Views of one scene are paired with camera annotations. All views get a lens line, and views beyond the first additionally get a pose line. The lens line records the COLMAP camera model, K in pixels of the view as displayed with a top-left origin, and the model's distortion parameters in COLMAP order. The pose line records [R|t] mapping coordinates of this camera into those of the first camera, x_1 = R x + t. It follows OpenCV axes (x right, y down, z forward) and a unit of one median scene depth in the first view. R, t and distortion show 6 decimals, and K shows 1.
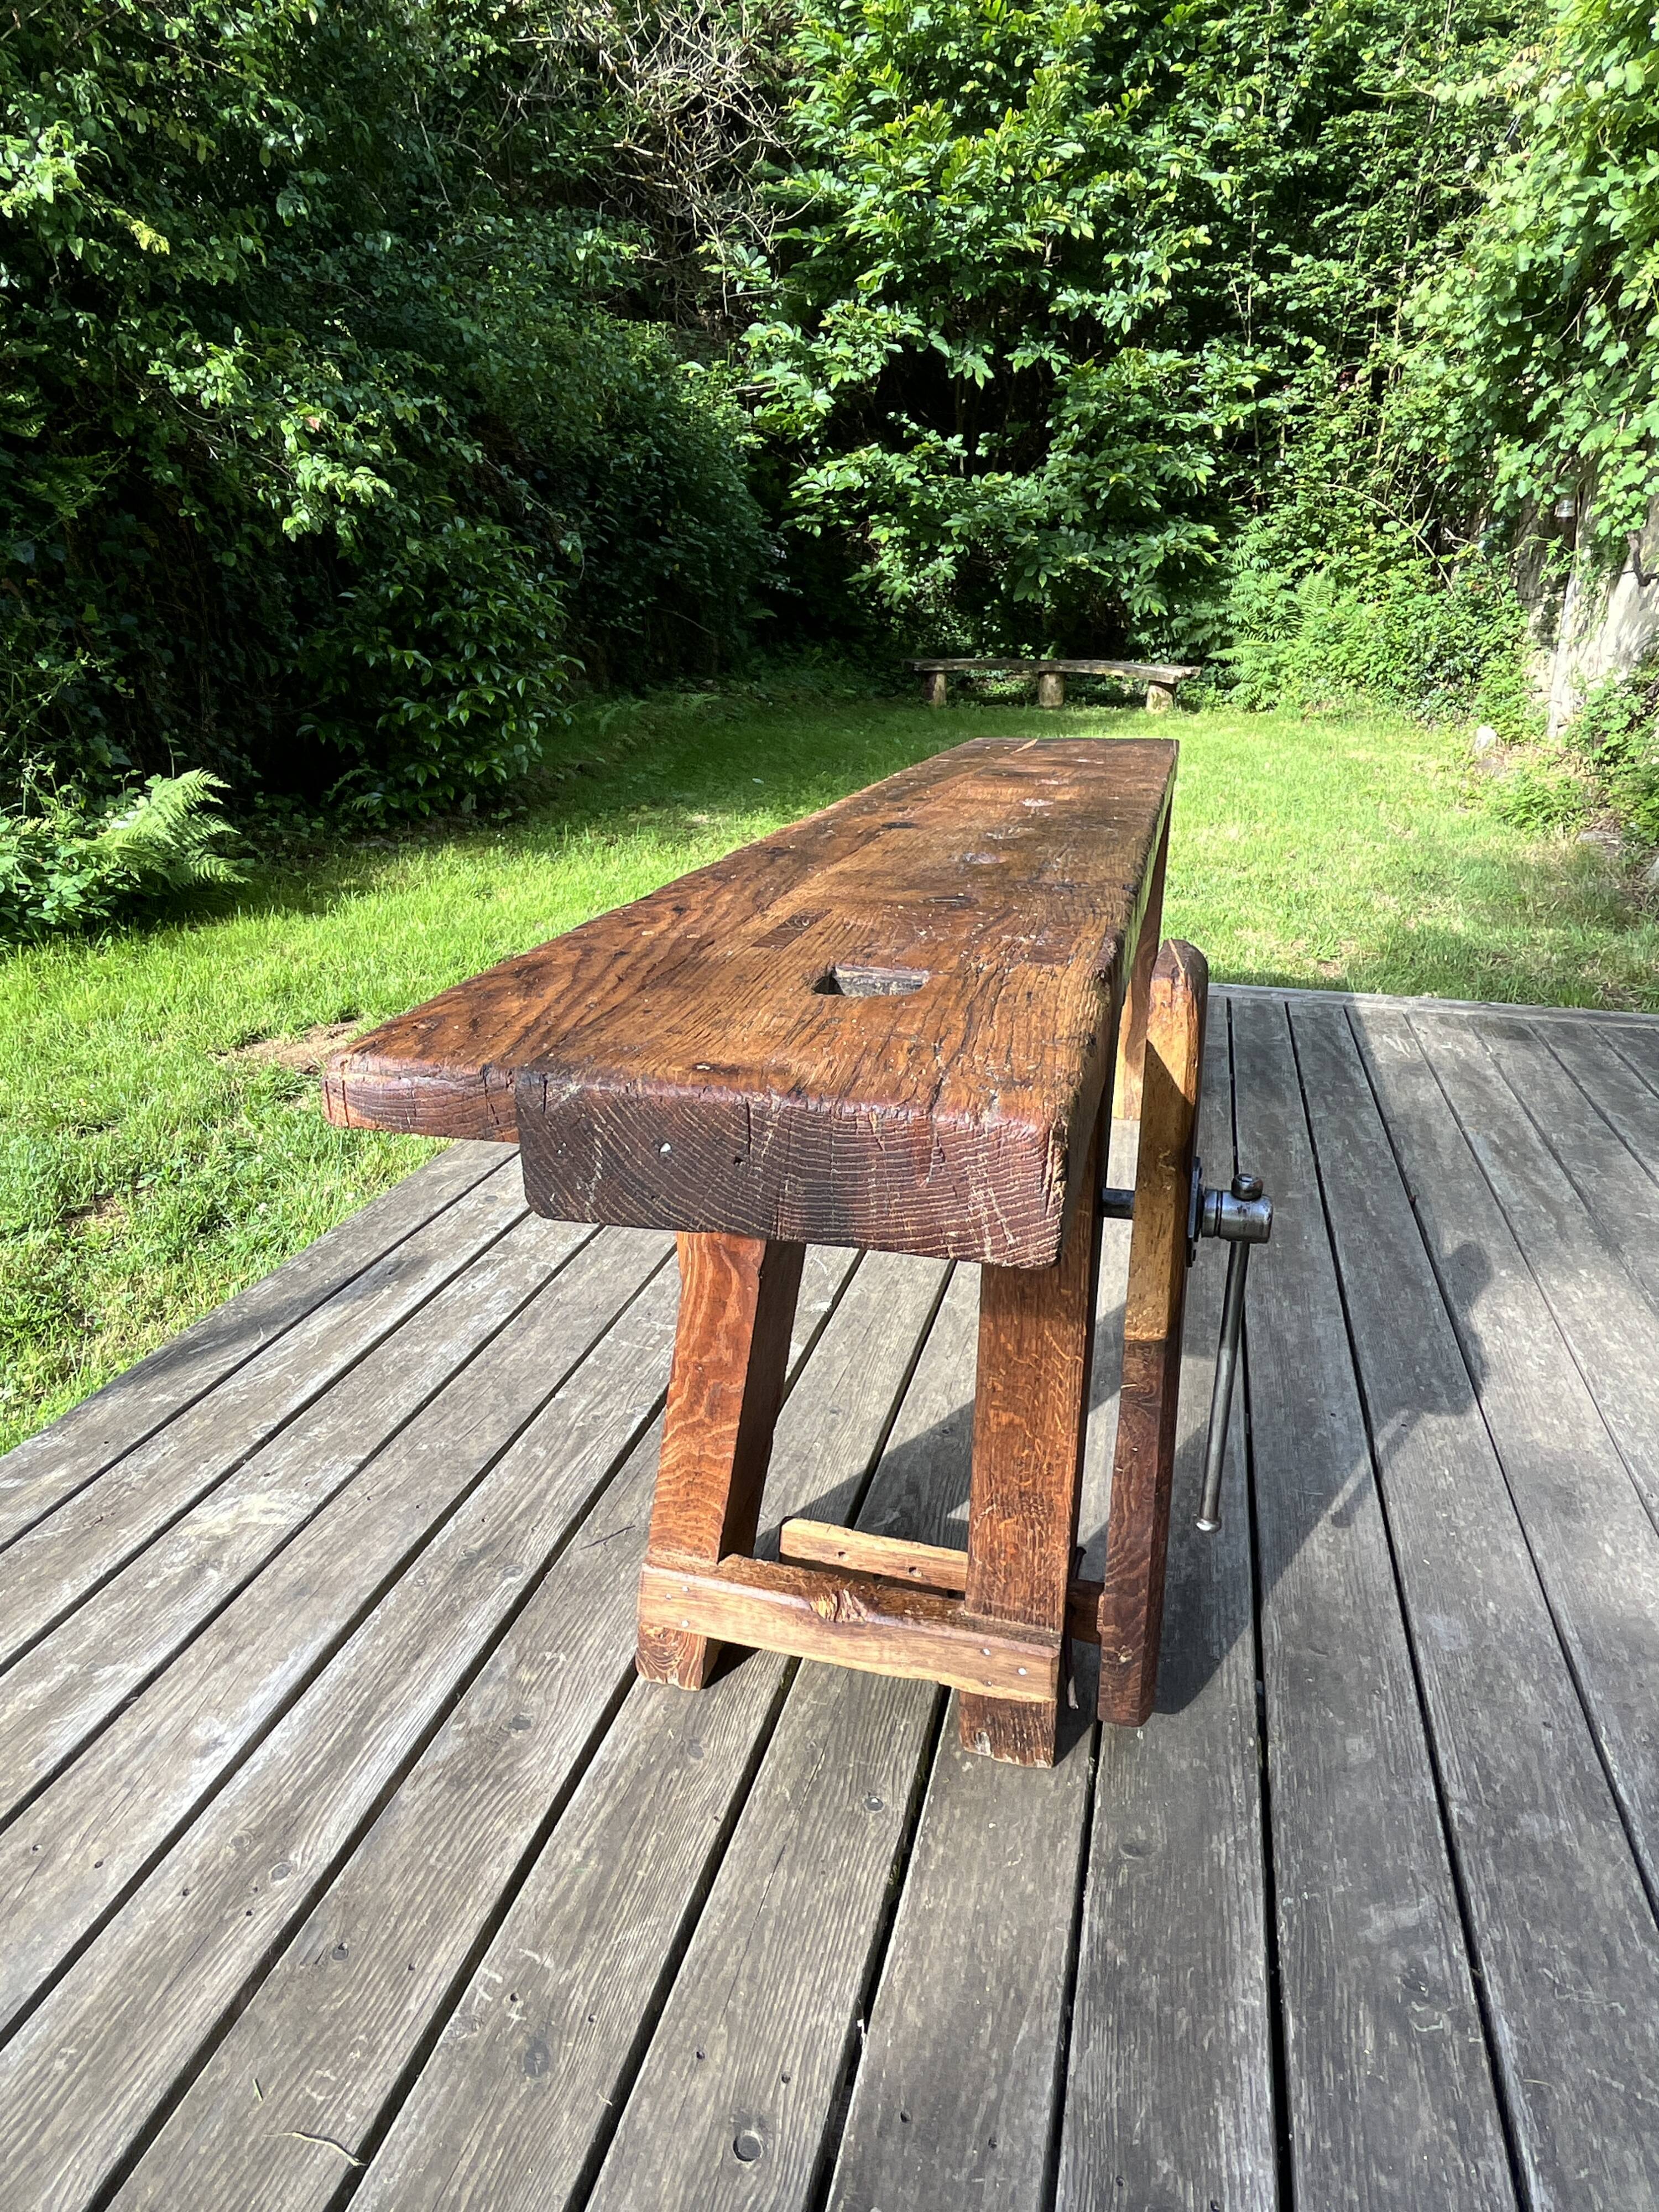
lens RADIAL K [[1314.1, 0, 818.4], [0, 1314.1, 1108.0], [0, 0, 1]] dist [-0.000183, -0.003959]
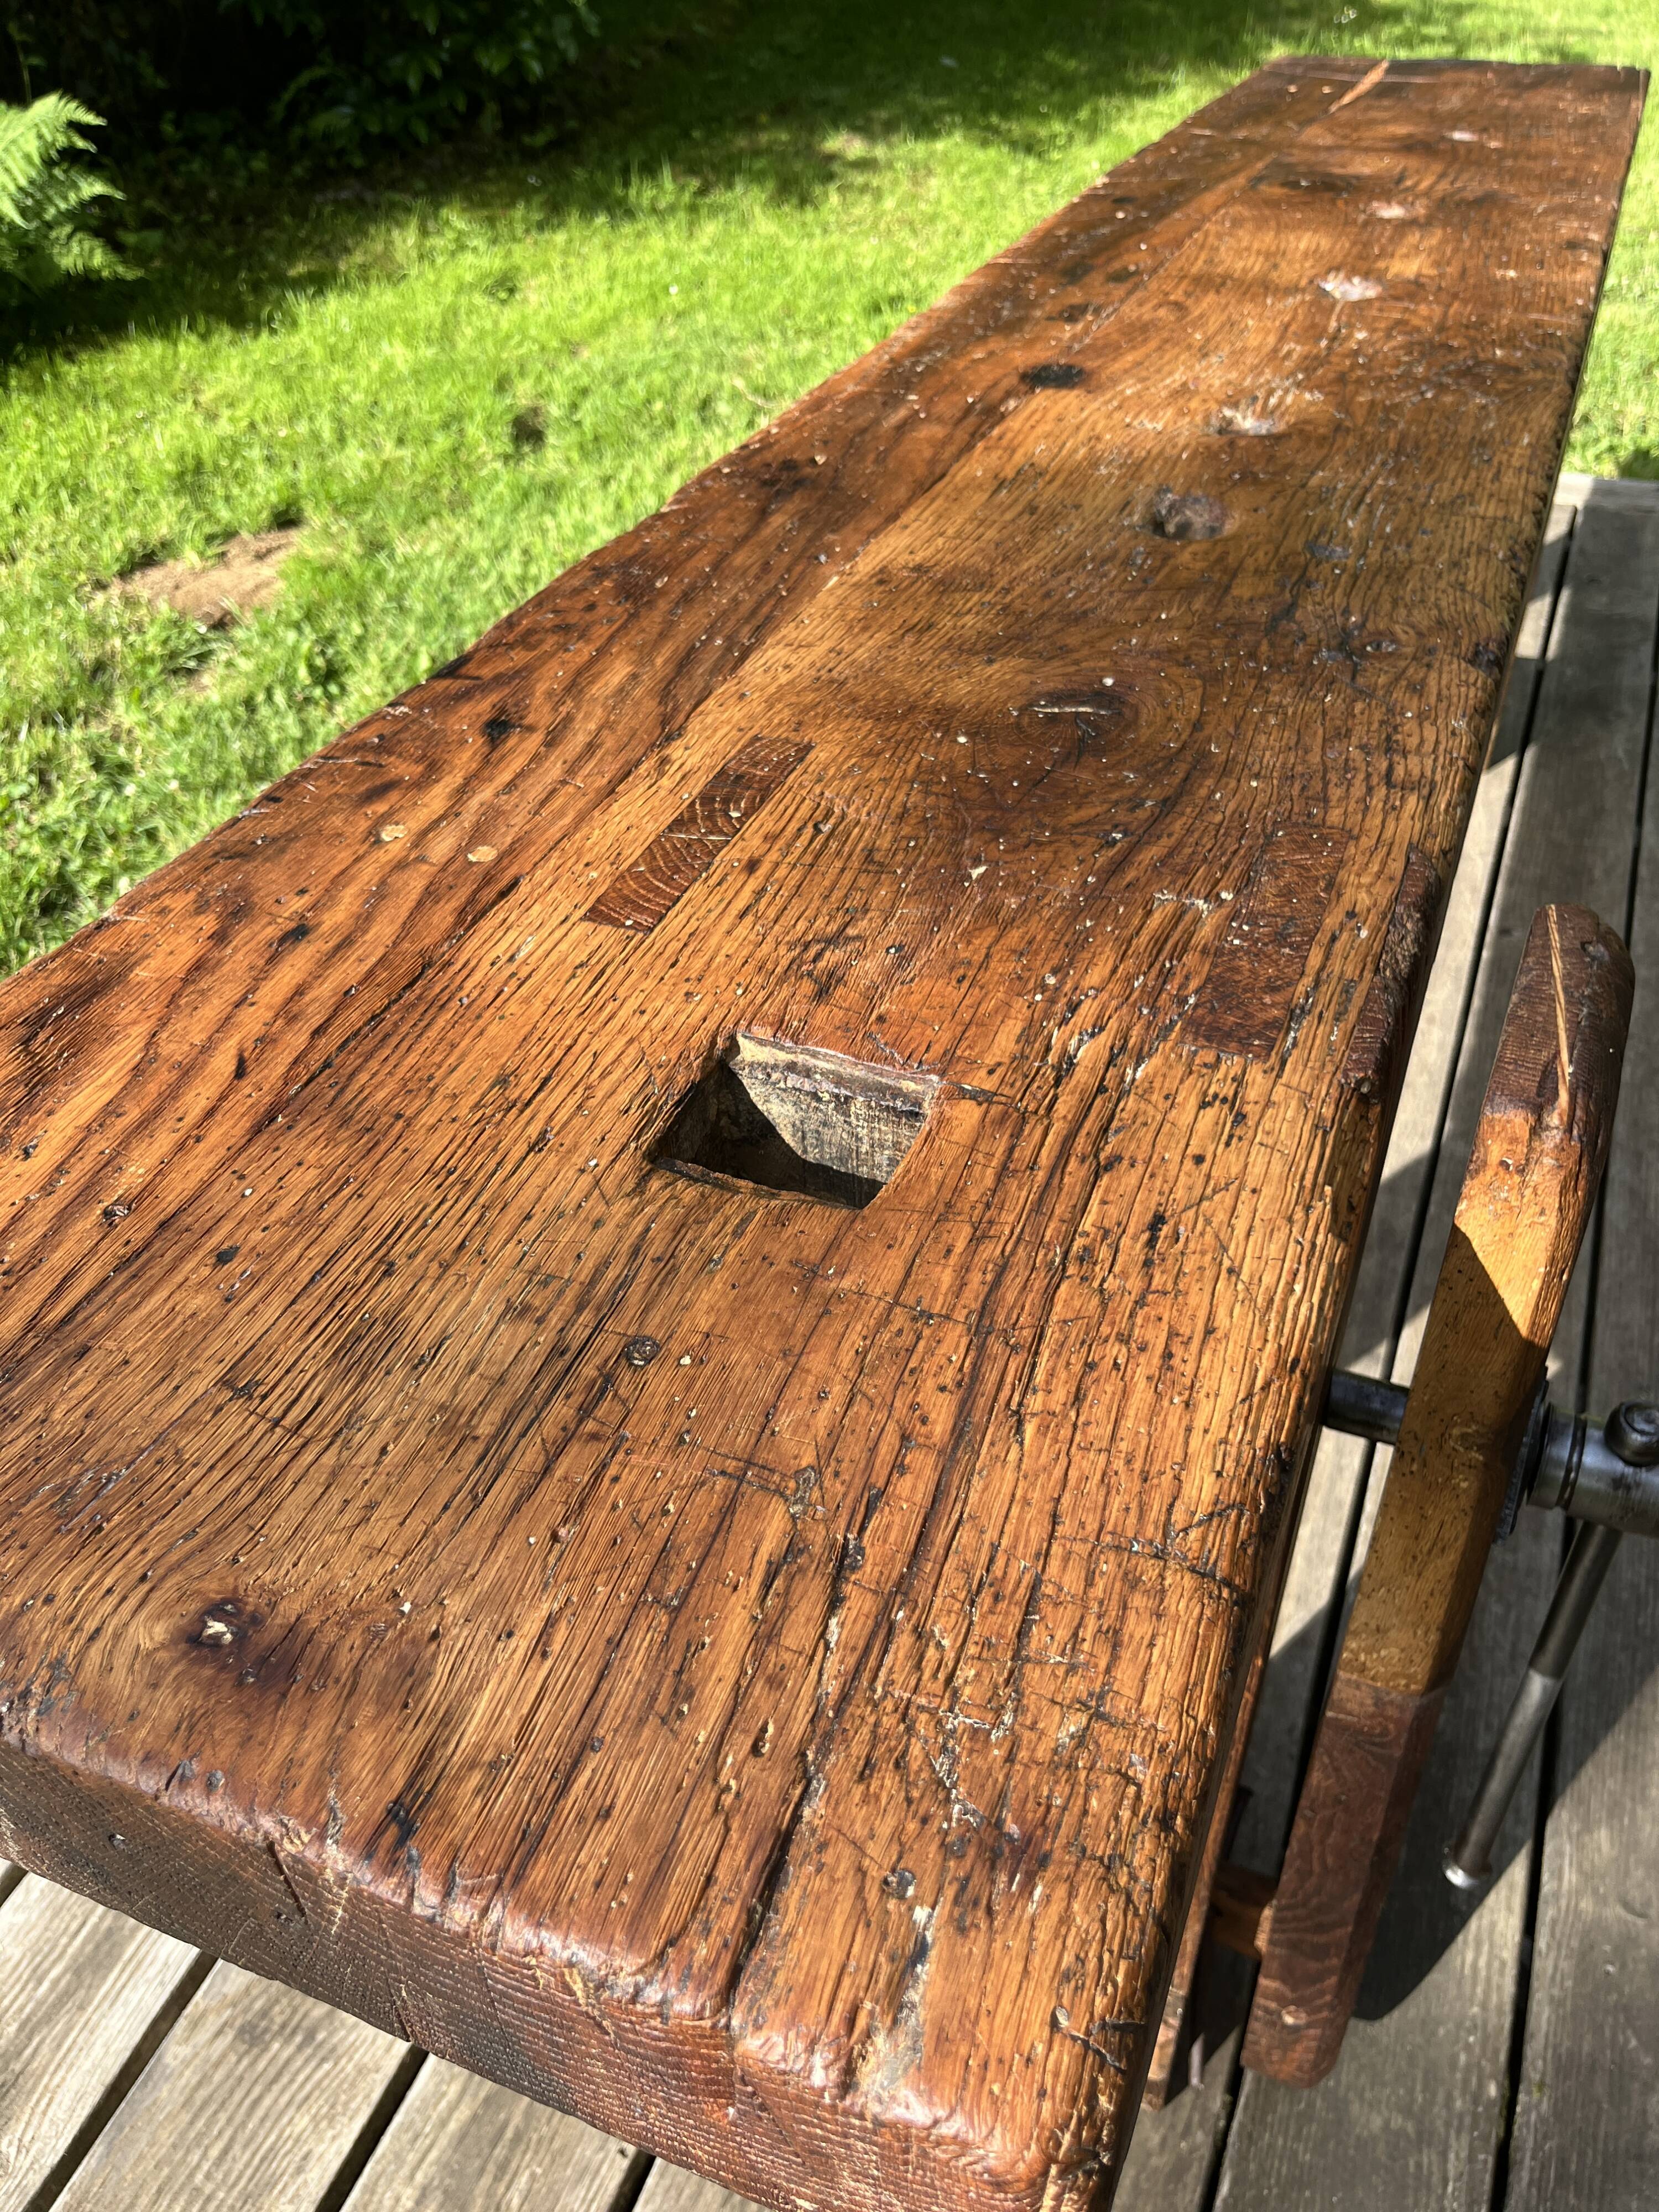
lens RADIAL K [[1693.5, 0, 834.0], [0, 1693.5, 1126.1], [0, 0, 1]] dist [0.049418, -0.076327]
pose [[0.992781, 0.055172, -0.106501, 0.038861], [-0.017305, 0.944525, 0.327982, -0.096087], [0.118688, -0.323771, 0.938661, 0.169921]]
